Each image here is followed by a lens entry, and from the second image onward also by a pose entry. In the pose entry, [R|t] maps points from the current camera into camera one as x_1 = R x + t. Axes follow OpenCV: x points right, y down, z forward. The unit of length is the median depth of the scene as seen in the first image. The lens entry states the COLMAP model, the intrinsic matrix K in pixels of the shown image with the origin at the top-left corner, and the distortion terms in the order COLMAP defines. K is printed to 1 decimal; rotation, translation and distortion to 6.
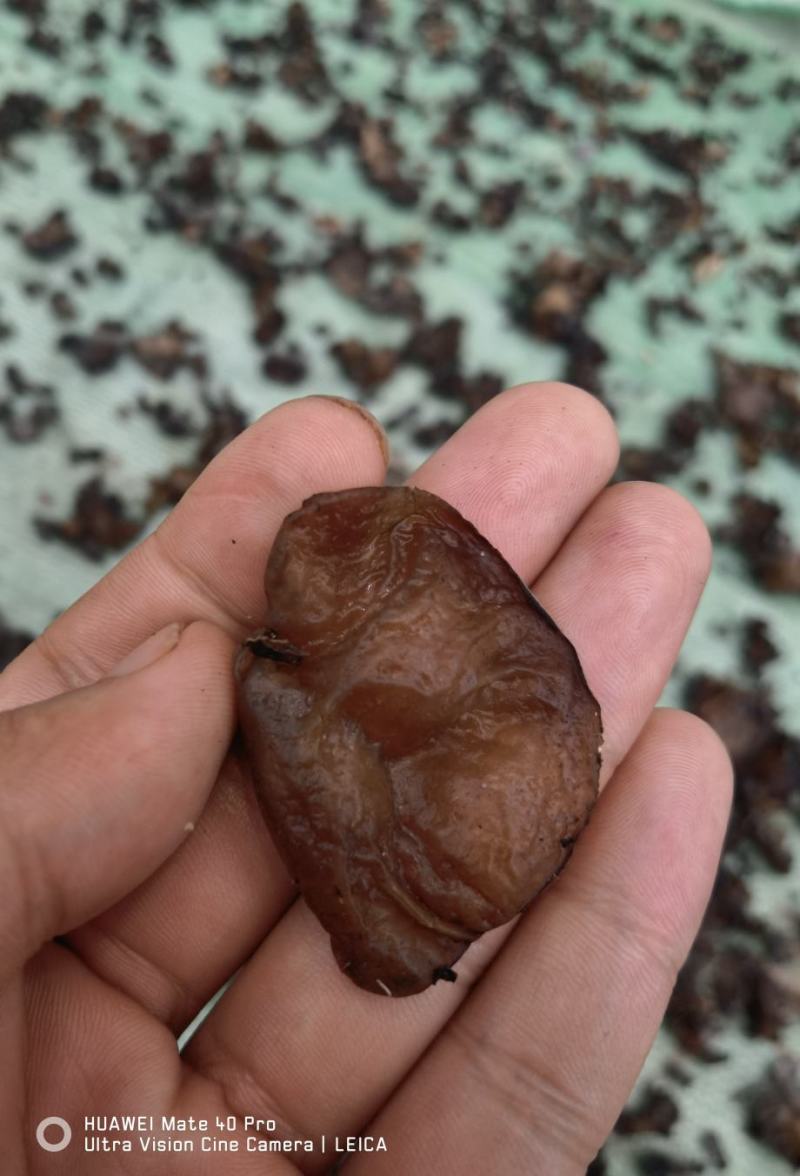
lens RADIAL K [[500.8, 0, 400.0], [0, 500.8, 588.0], [0, 0, 1]] dist [-0.048015, 0.012961]
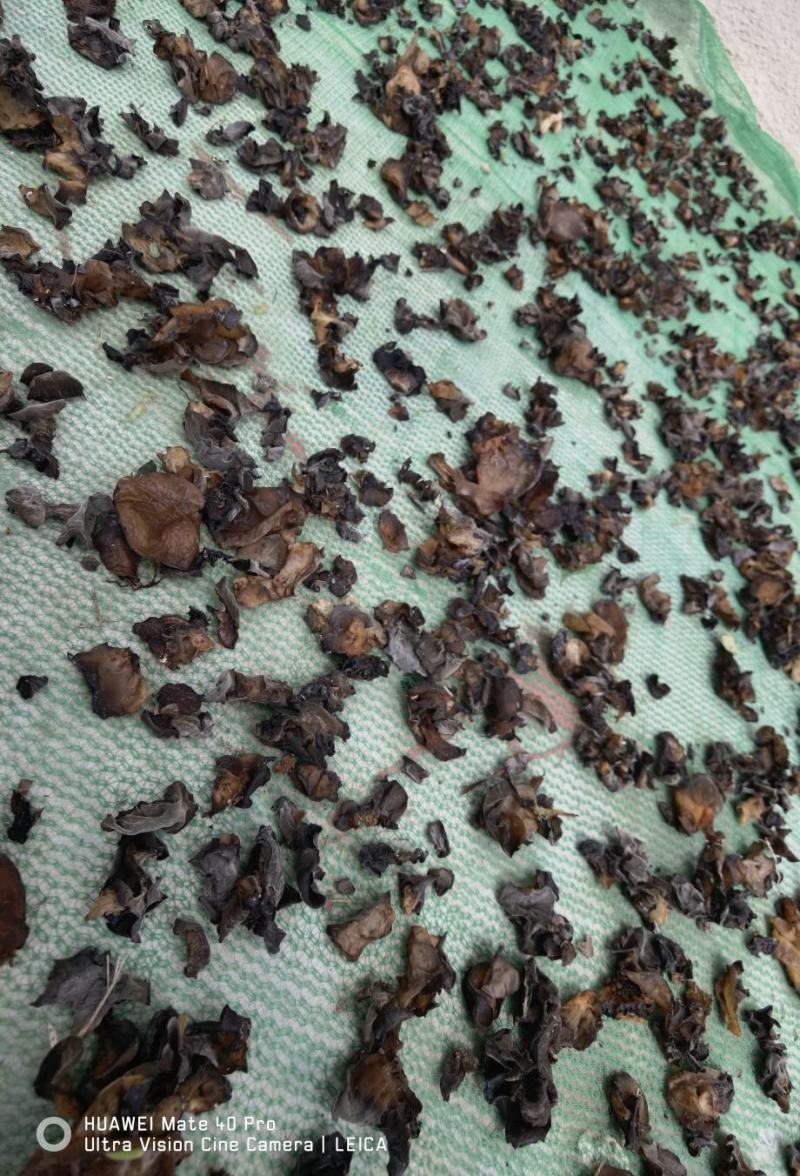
lens RADIAL K [[500.8, 0, 400.0], [0, 500.8, 588.0], [0, 0, 1]] dist [-0.048015, 0.012961]
pose [[0.963812, 0.128168, 0.233751, 0.204323], [-0.123244, 0.991737, -0.035616, 0.520554], [-0.236384, 0.005519, 0.971644, 0.018702]]
